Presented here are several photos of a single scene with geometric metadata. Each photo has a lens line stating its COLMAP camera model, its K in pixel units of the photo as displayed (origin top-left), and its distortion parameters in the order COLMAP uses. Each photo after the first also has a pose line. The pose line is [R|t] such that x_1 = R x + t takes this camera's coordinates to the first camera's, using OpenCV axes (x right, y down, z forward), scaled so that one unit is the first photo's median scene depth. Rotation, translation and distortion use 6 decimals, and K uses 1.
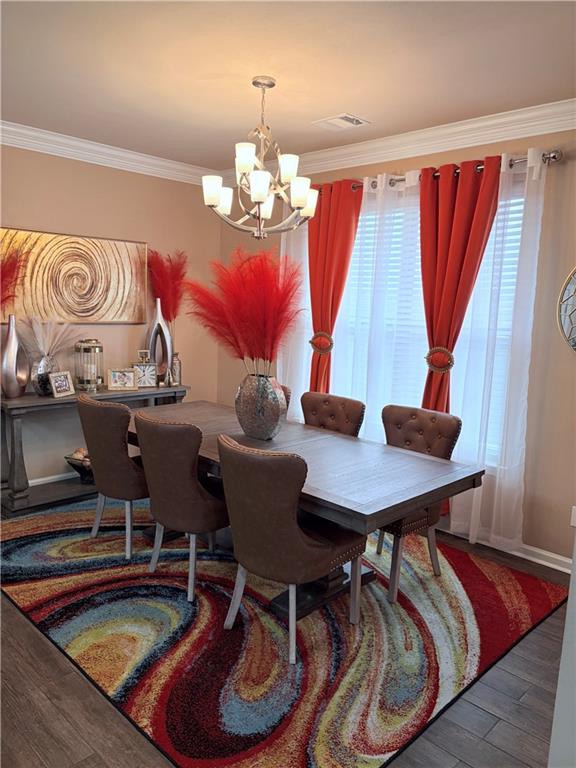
lens RADIAL K [[582.4, 0, 287.1], [0, 582.4, 392.2], [0, 0, 1]] dist [0.056513, -0.066133]
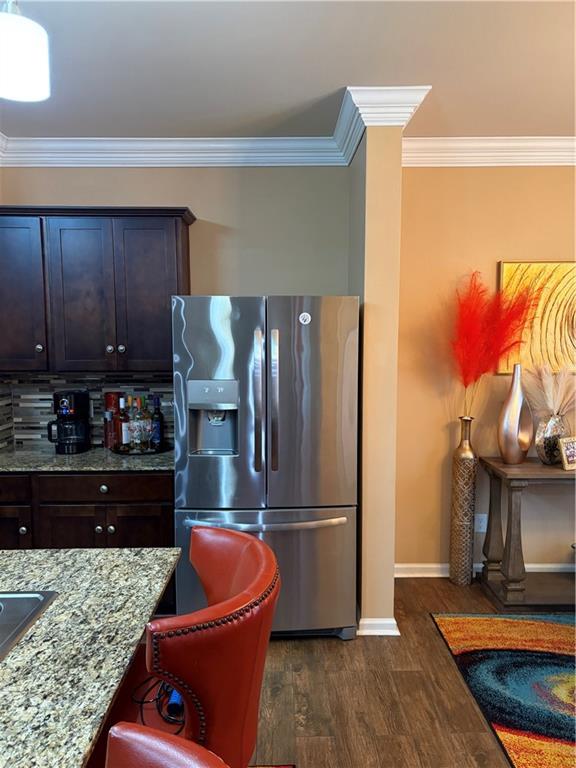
lens RADIAL K [[582.4, 0, 287.7], [0, 582.4, 383.7], [0, 0, 1]] dist [0.056513, -0.066133]
pose [[0.719099, 0.023088, -0.694524, -0.121489], [-0.076278, 0.996031, -0.045867, -0.040329], [0.690708, 0.085959, 0.718006, 0.177071]]
